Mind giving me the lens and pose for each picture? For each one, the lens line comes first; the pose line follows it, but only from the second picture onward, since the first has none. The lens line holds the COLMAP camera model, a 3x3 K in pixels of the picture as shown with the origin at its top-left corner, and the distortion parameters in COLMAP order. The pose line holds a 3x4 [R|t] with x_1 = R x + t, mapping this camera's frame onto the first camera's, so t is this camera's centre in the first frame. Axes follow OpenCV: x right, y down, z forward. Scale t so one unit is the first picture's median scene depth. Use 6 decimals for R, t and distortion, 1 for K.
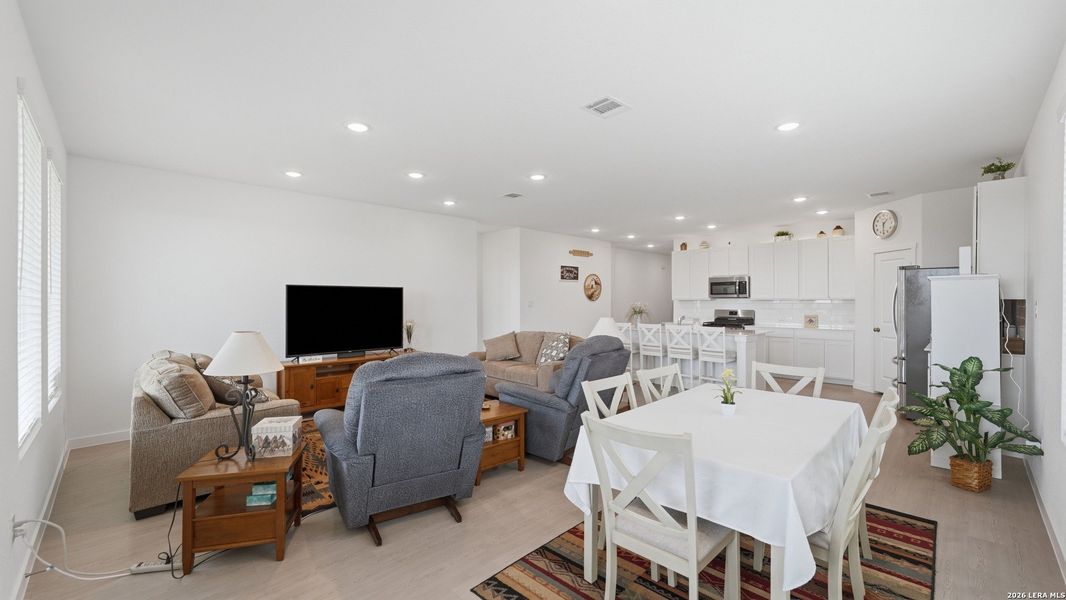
lens RADIAL K [[428.9, 0, 526.0], [0, 428.9, 299.6], [0, 0, 1]] dist [0.001475, -0.000047]
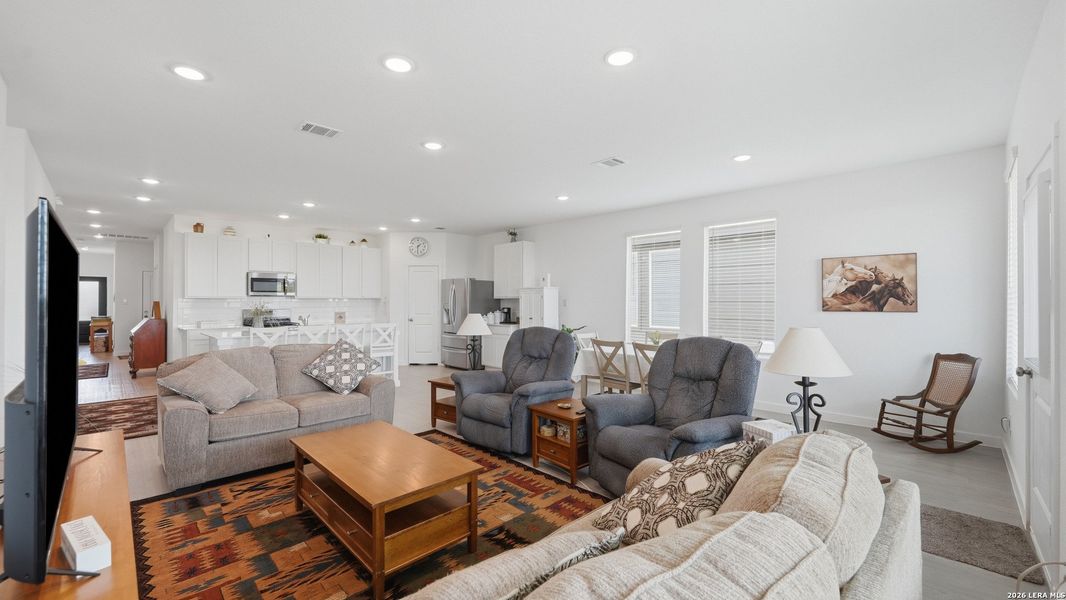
lens RADIAL K [[428.9, 0, 538.6], [0, 428.9, 299.4], [0, 0, 1]] dist [0.001475, -0.000047]
pose [[-0.032590, 0.004273, 0.999460, -0.444038], [-0.004055, 0.999982, -0.004408, 0.004956], [-0.999461, -0.004196, -0.032572, 0.454442]]
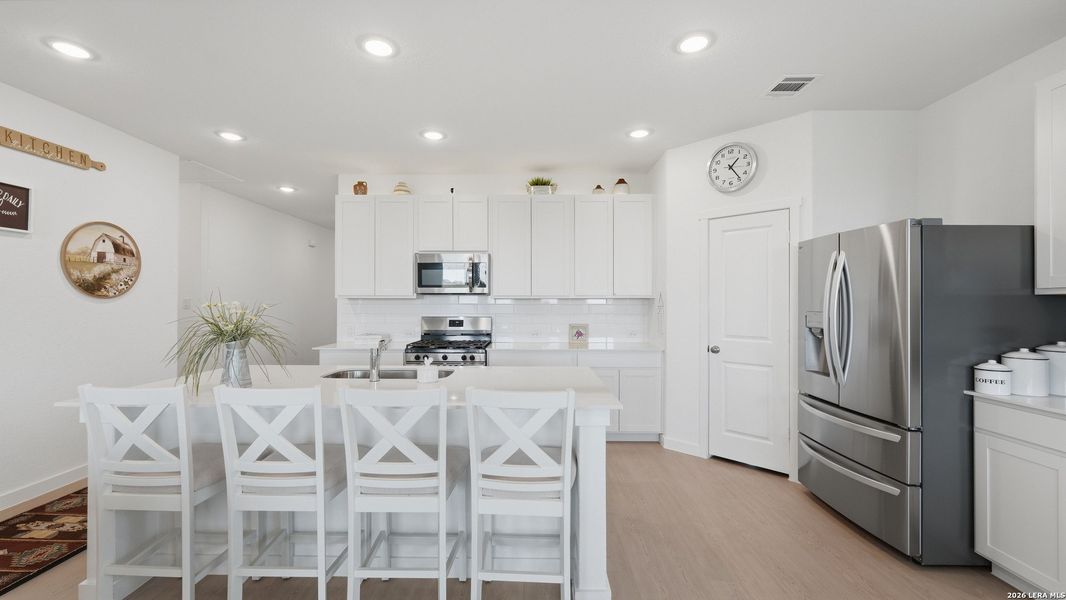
lens RADIAL K [[428.9, 0, 531.4], [0, 428.9, 301.1], [0, 0, 1]] dist [0.001475, -0.000047]
pose [[0.699043, 0.005418, 0.715059, 0.167663], [-0.005294, 0.999983, -0.002401, 0.005184], [-0.715060, -0.002107, 0.699060, 0.560568]]
